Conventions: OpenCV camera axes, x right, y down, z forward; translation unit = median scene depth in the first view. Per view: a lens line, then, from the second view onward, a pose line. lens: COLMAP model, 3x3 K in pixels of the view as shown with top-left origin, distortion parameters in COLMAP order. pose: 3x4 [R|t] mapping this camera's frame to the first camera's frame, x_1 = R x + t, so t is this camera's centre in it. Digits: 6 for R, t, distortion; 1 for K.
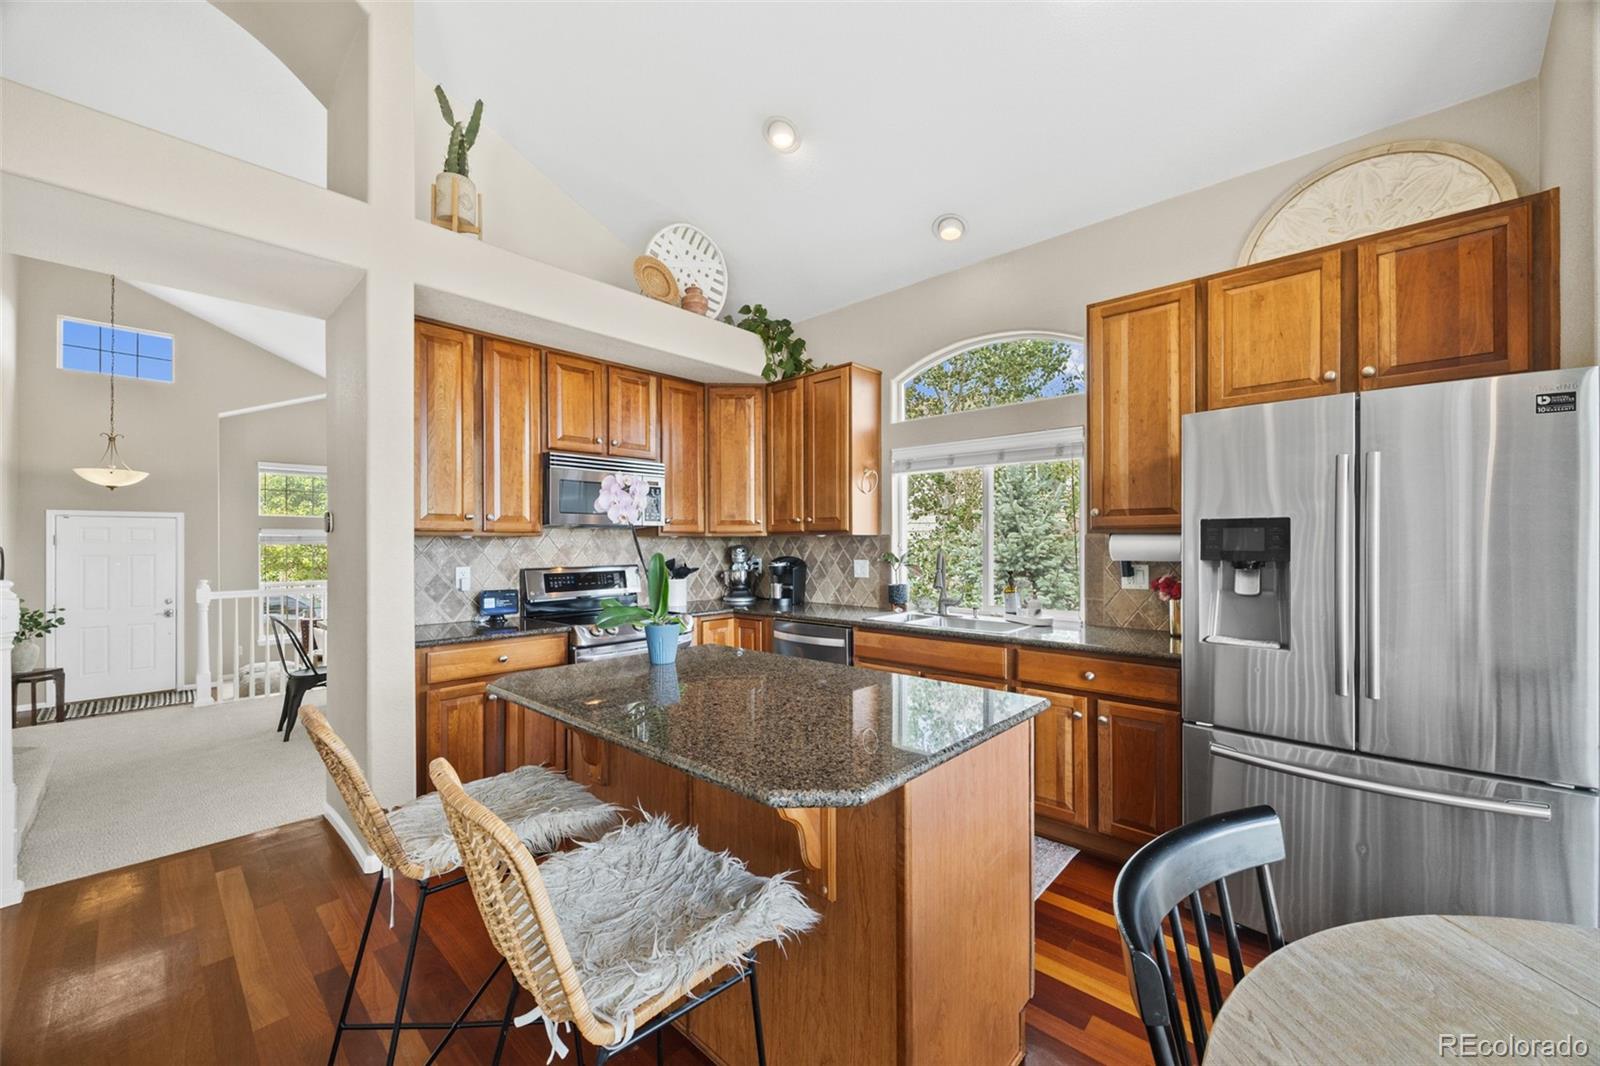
lens RADIAL K [[609.3, 0, 802.6], [0, 609.3, 540.5], [0, 0, 1]] dist [-0.005441, 0.000453]
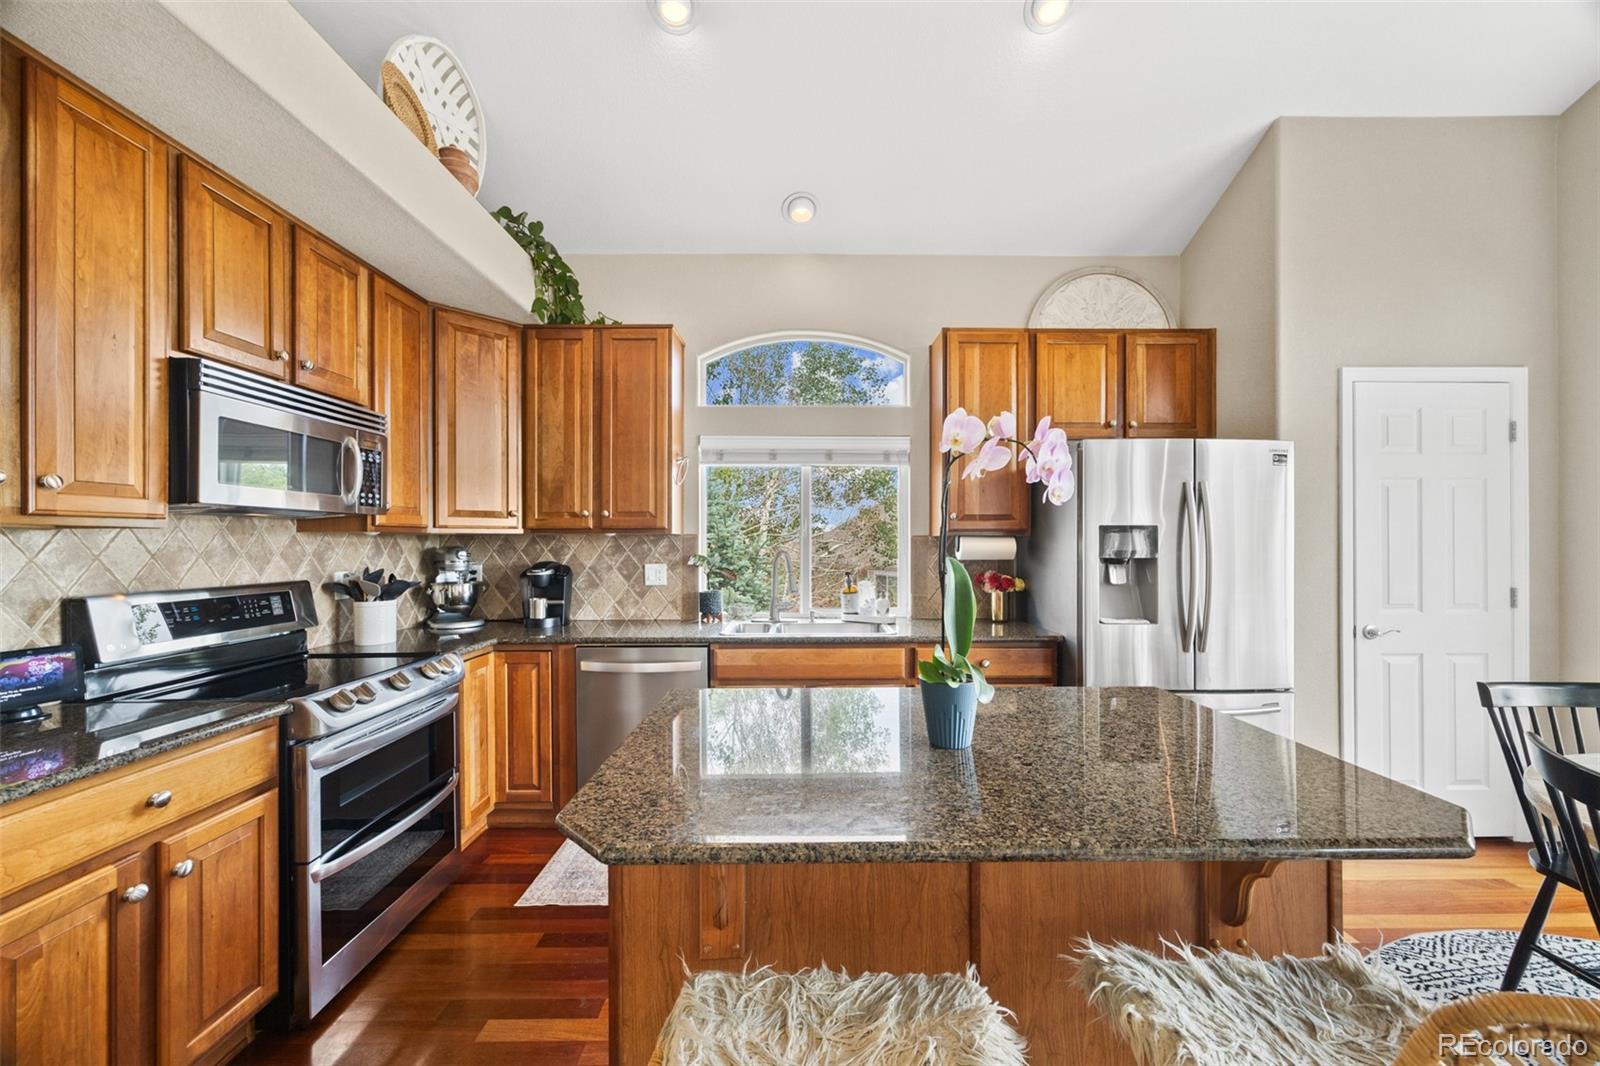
lens RADIAL K [[609.3, 0, 806.7], [0, 609.3, 543.1], [0, 0, 1]] dist [-0.005441, 0.000453]
pose [[0.735661, 0.003210, 0.677342, -0.357886], [-0.004640, 0.999989, 0.000301, 0.002275], [-0.677334, -0.003364, 0.735668, 0.279837]]
